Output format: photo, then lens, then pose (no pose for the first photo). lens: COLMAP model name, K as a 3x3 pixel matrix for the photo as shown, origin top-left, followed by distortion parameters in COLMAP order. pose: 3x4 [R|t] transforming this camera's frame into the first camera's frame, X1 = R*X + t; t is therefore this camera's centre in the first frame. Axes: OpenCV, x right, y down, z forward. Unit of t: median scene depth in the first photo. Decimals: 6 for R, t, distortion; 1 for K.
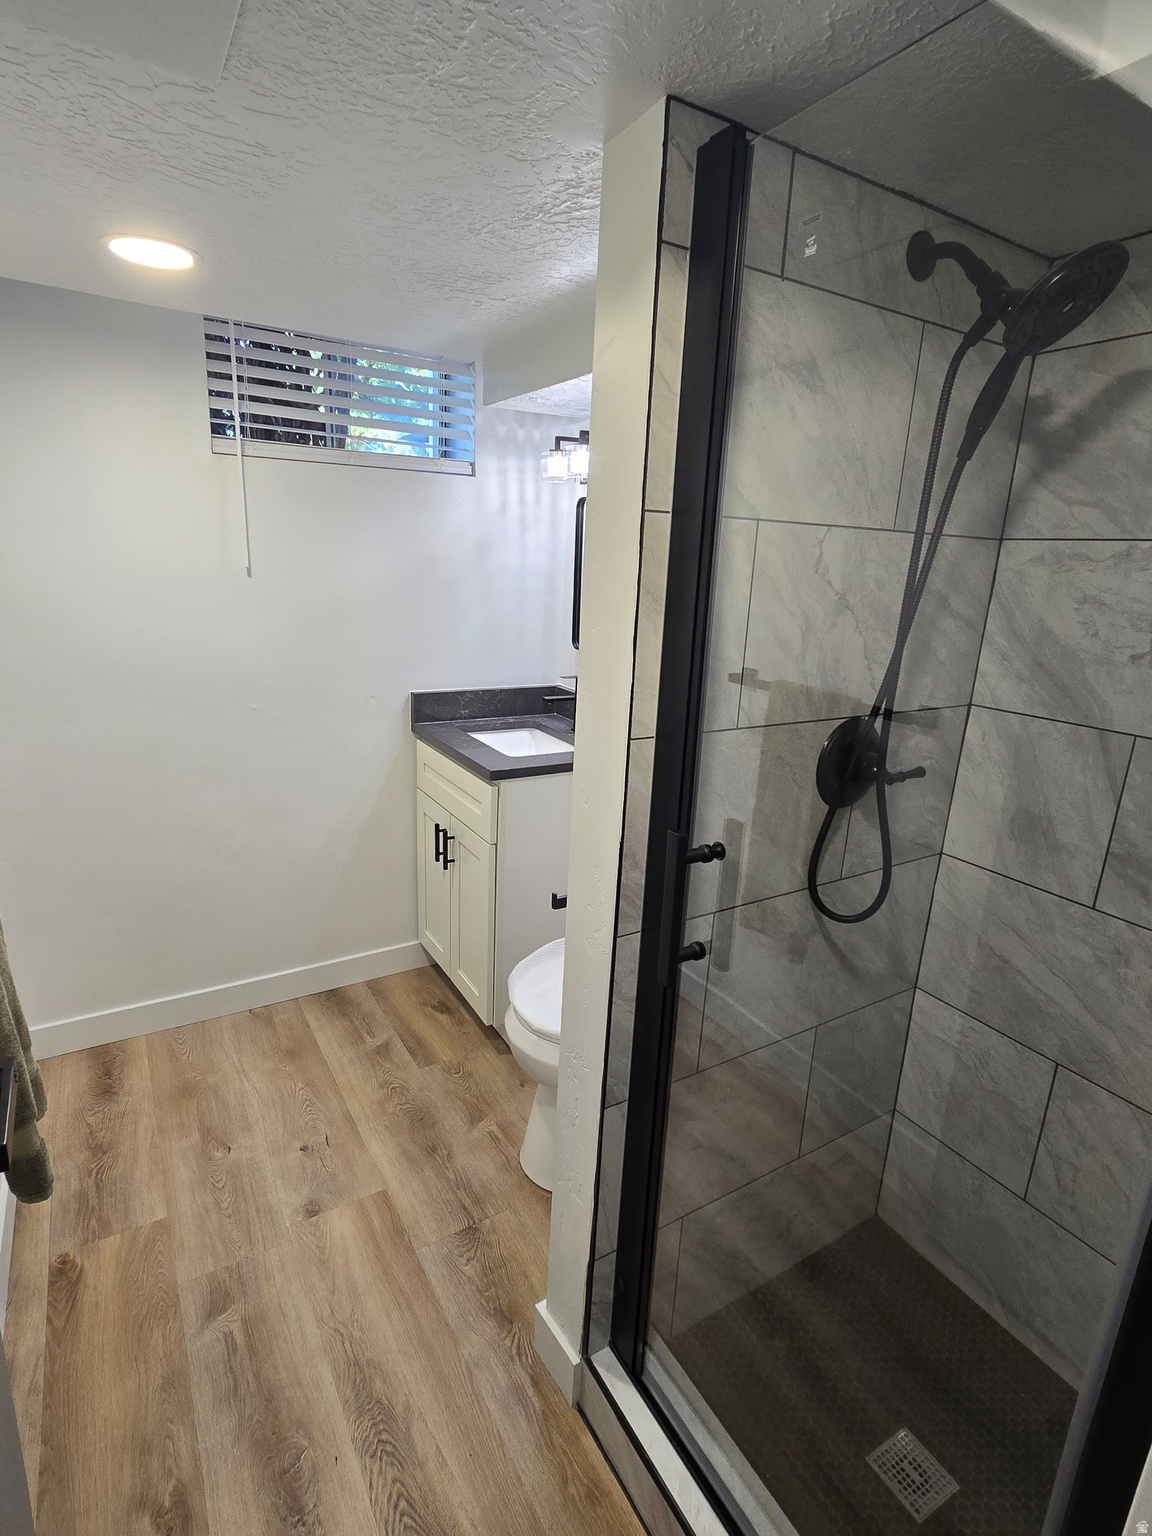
lens RADIAL K [[775.0, 0, 576.0], [0, 775.0, 768.0], [0, 0, 1]] dist [-0.002211, 0.000978]
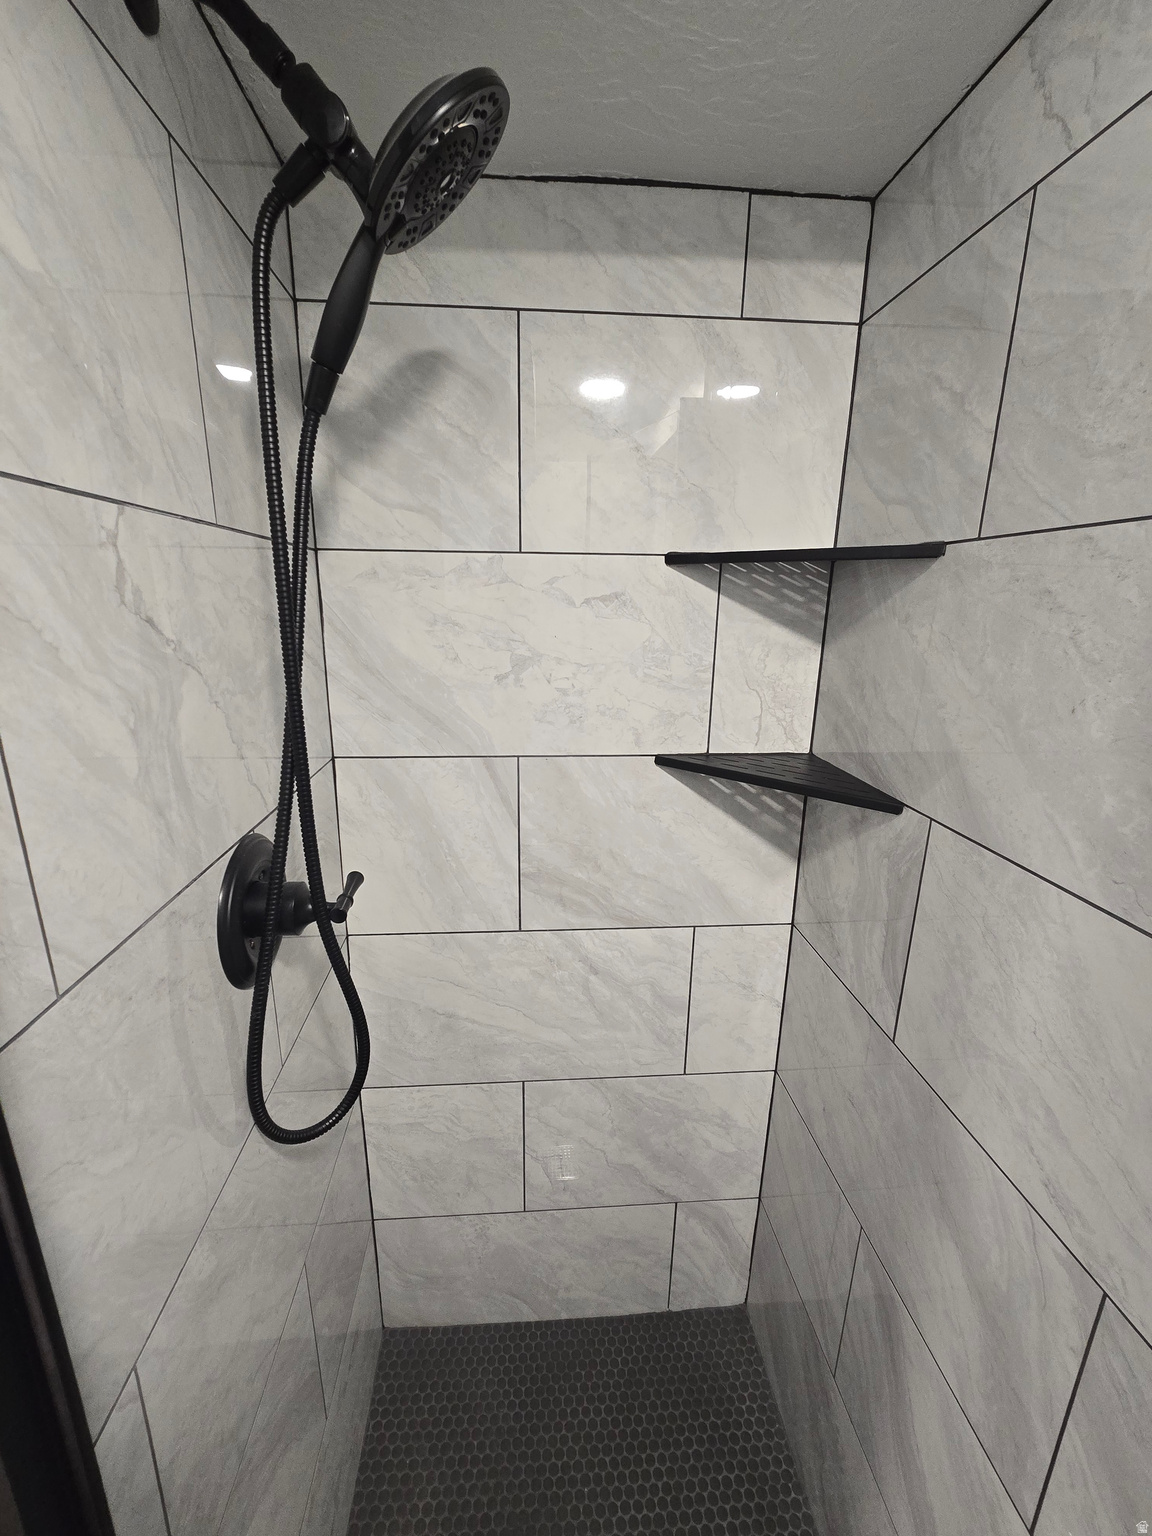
lens RADIAL K [[627.1, 0, 571.5], [0, 627.1, 772.5], [0, 0, 1]] dist [-0.002367, 0.000007]
pose [[0.458461, -0.271224, 0.846316, 0.076508], [0.240853, 0.954573, 0.175445, -0.139176], [-0.855455, 0.123403, 0.502959, 0.527370]]
